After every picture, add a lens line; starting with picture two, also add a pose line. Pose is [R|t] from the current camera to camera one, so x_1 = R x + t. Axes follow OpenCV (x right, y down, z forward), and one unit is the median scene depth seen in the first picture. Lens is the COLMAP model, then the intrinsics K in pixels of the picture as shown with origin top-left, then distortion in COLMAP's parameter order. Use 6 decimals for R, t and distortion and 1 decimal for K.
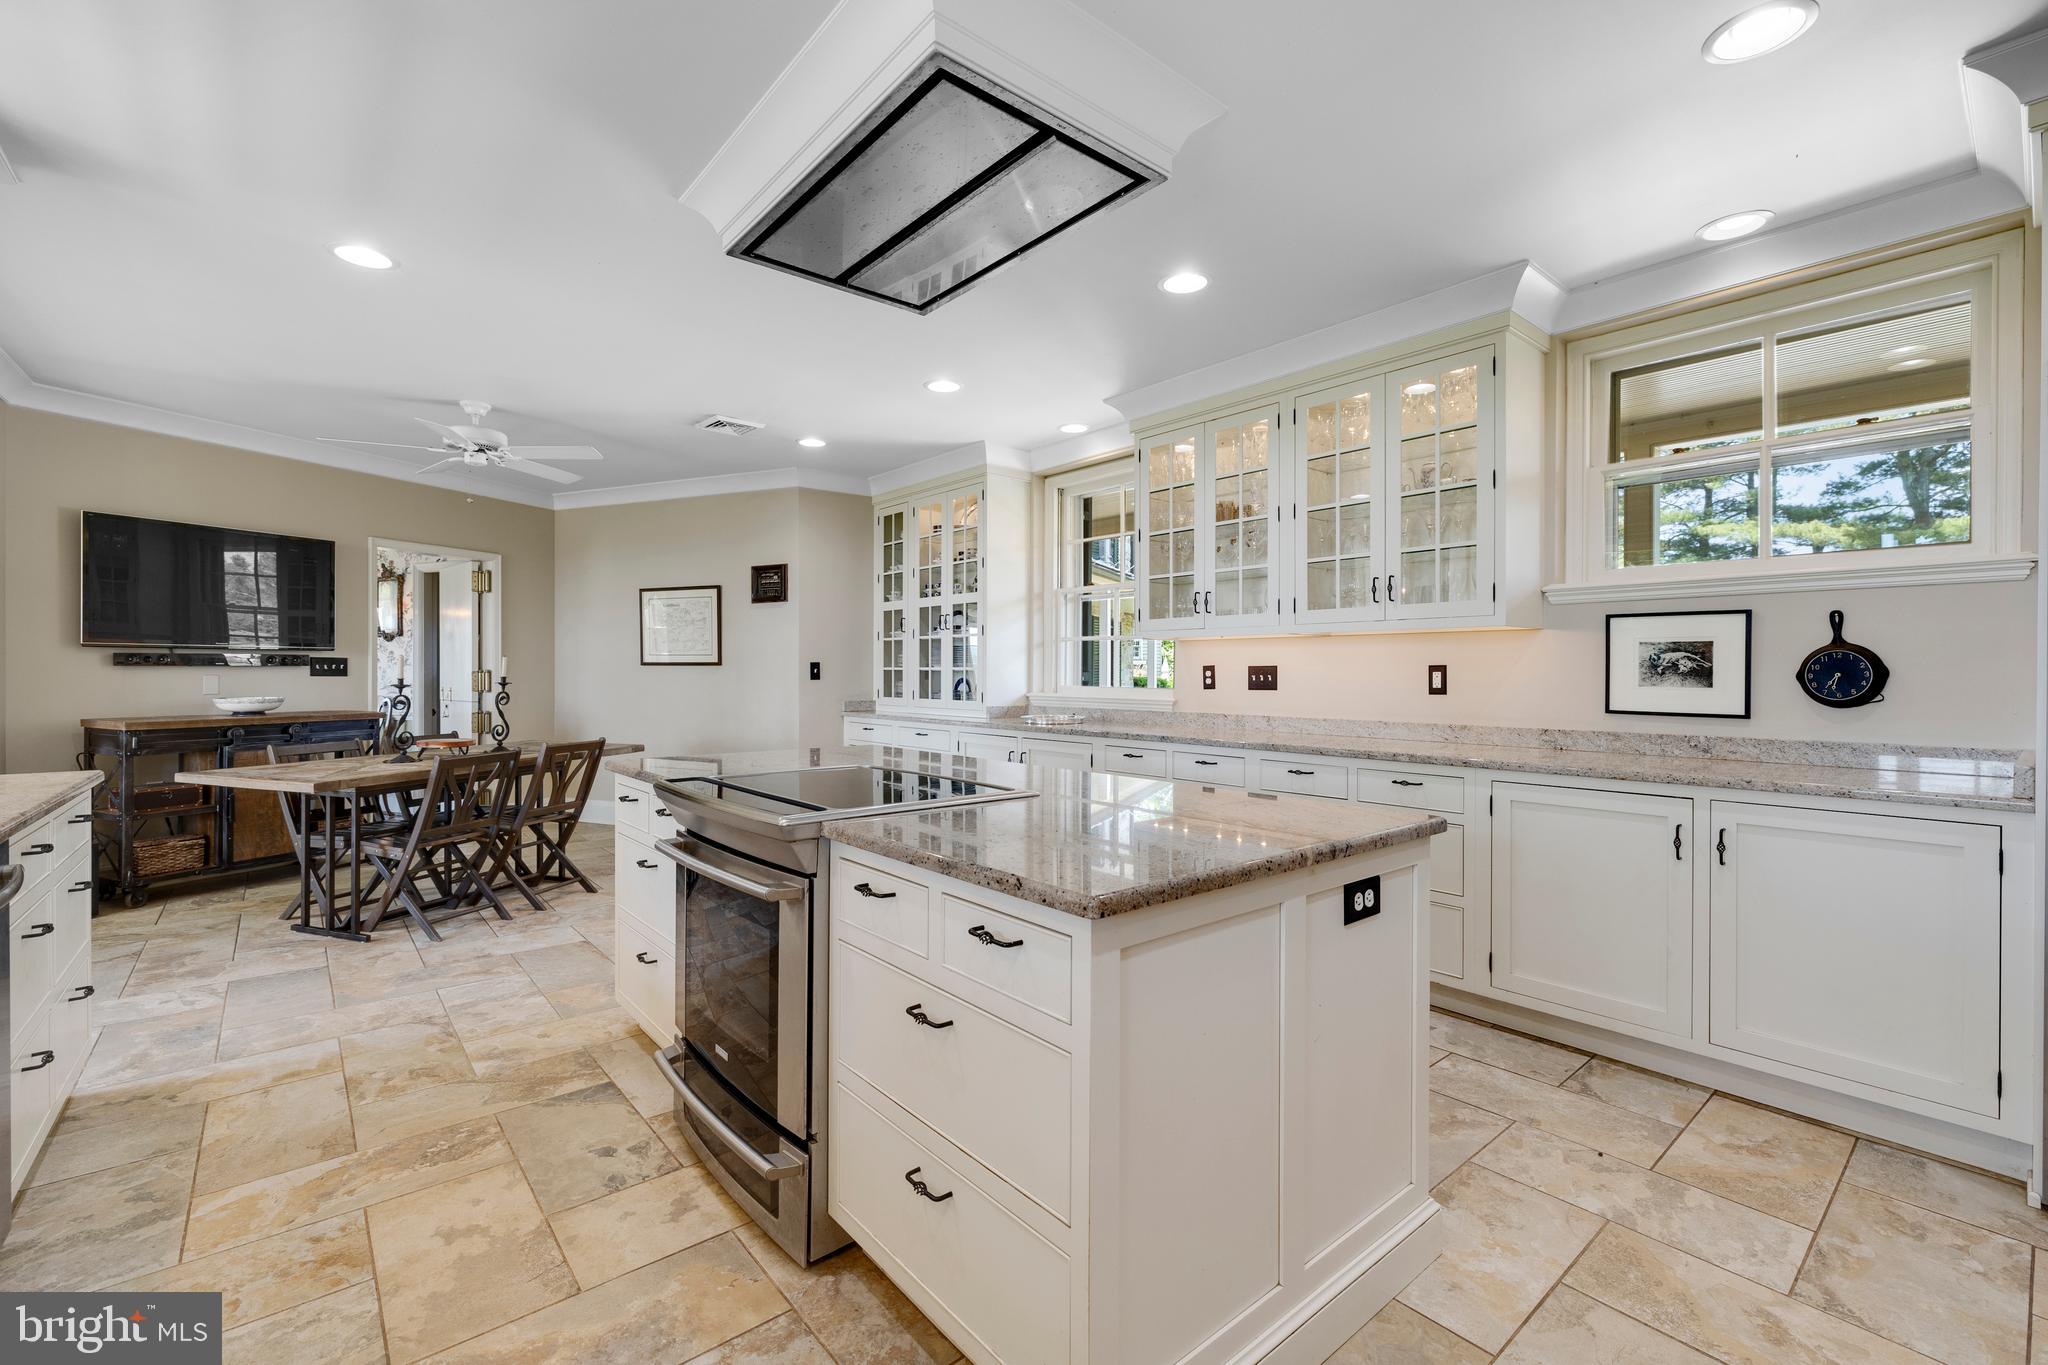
lens RADIAL K [[873.8, 0, 1018.2], [0, 873.8, 677.9], [0, 0, 1]] dist [0.001443, 0.000036]
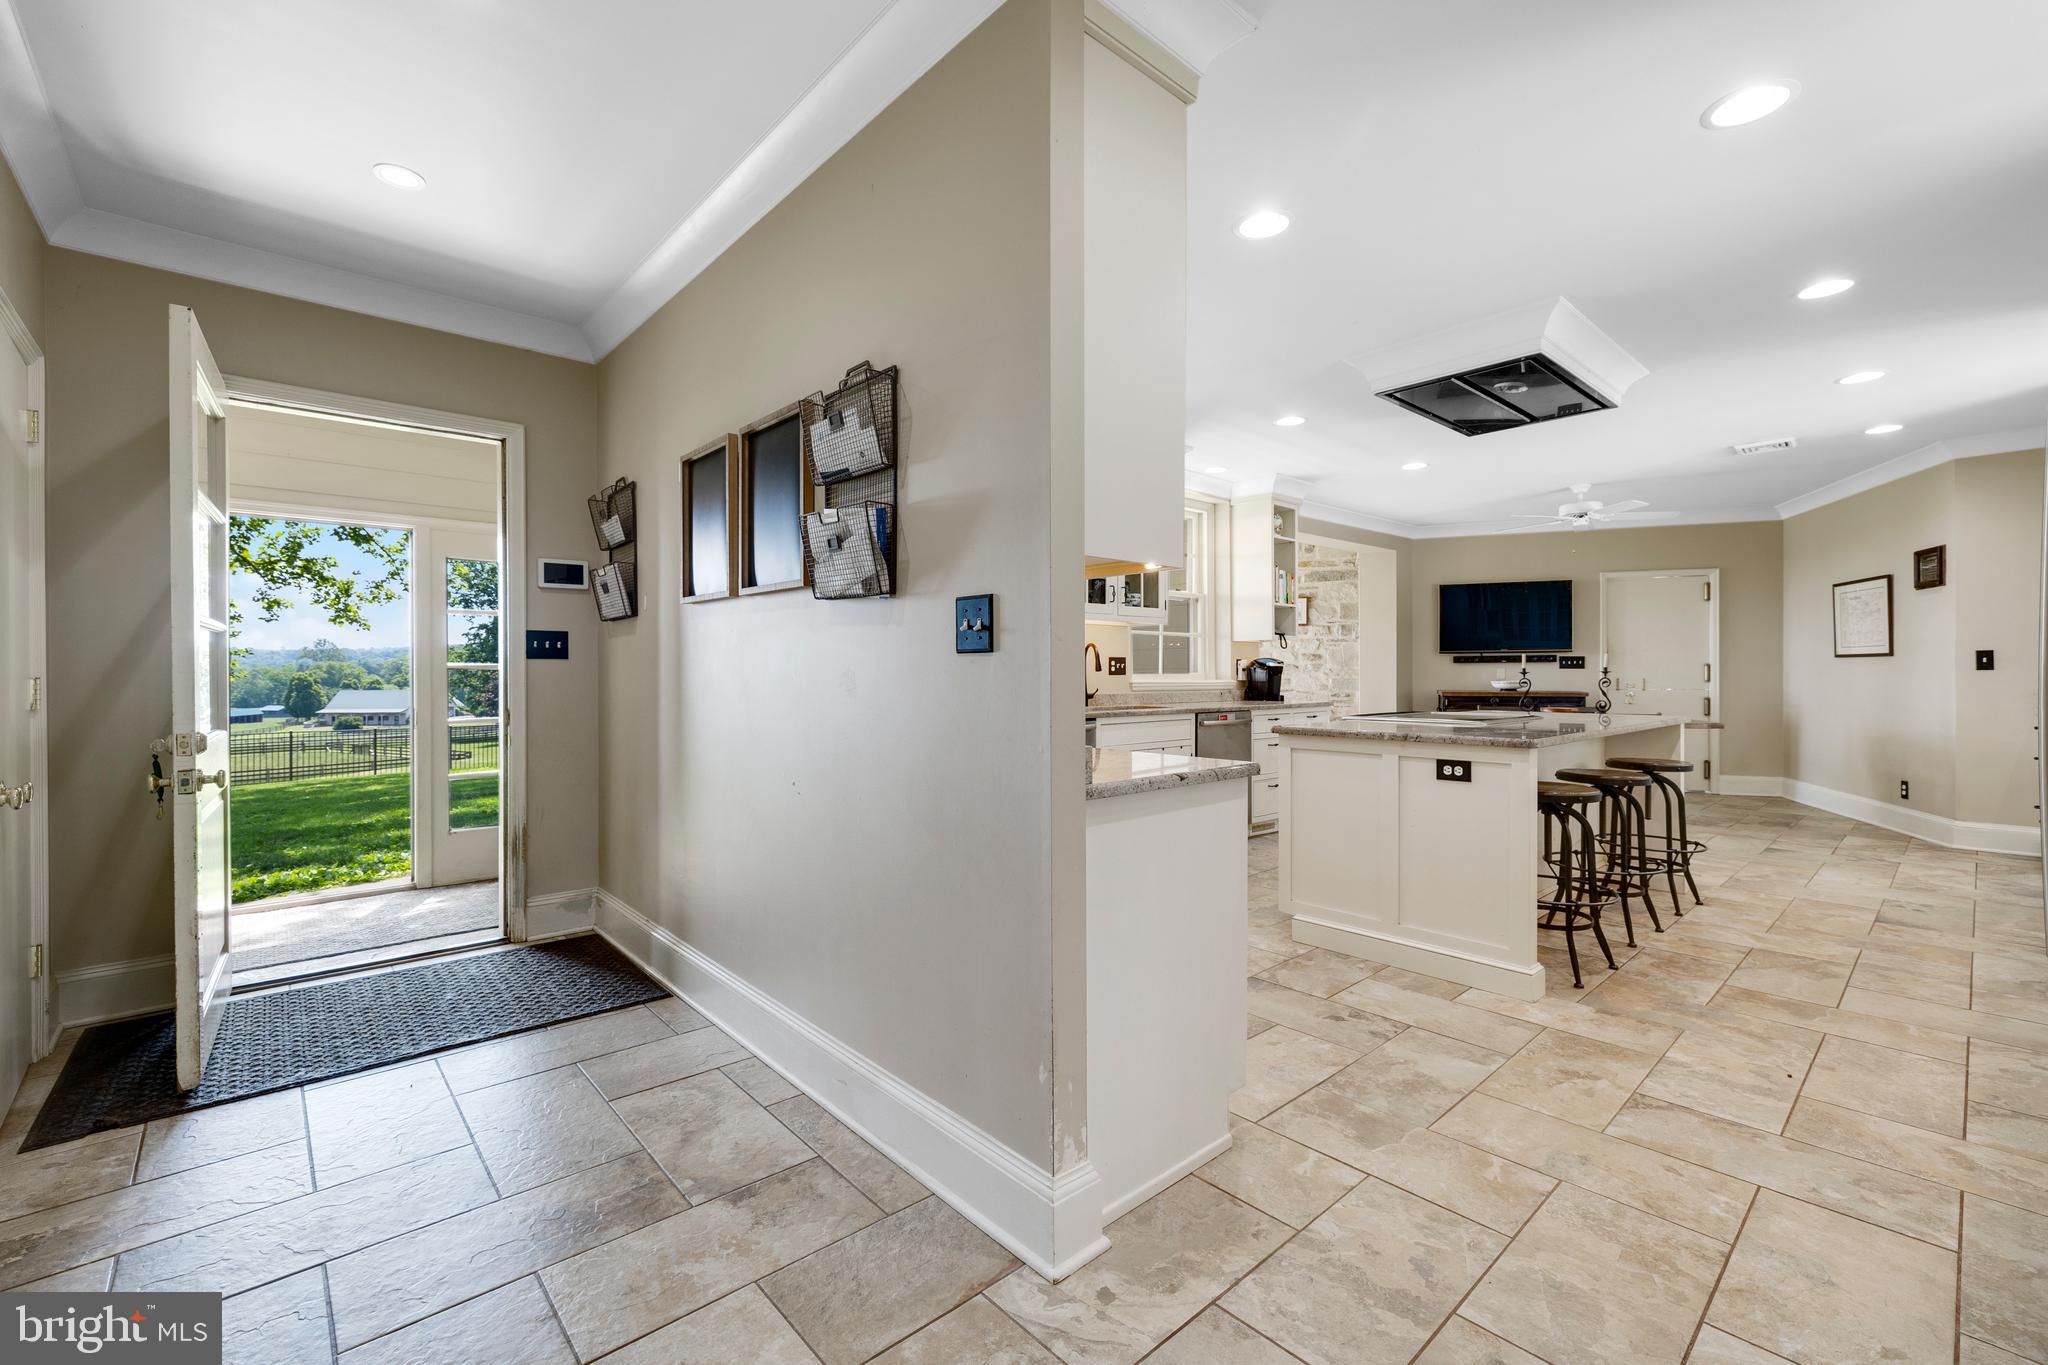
lens RADIAL K [[863.5, 0, 1017.1], [0, 863.5, 674.2], [0, 0, 1]] dist [0.001849, -0.000073]
pose [[0.031340, 0.000139, -0.999509, 1.241891], [-0.005486, 0.999985, -0.000033, 0.023722], [0.999494, 0.005484, 0.031340, -0.019335]]
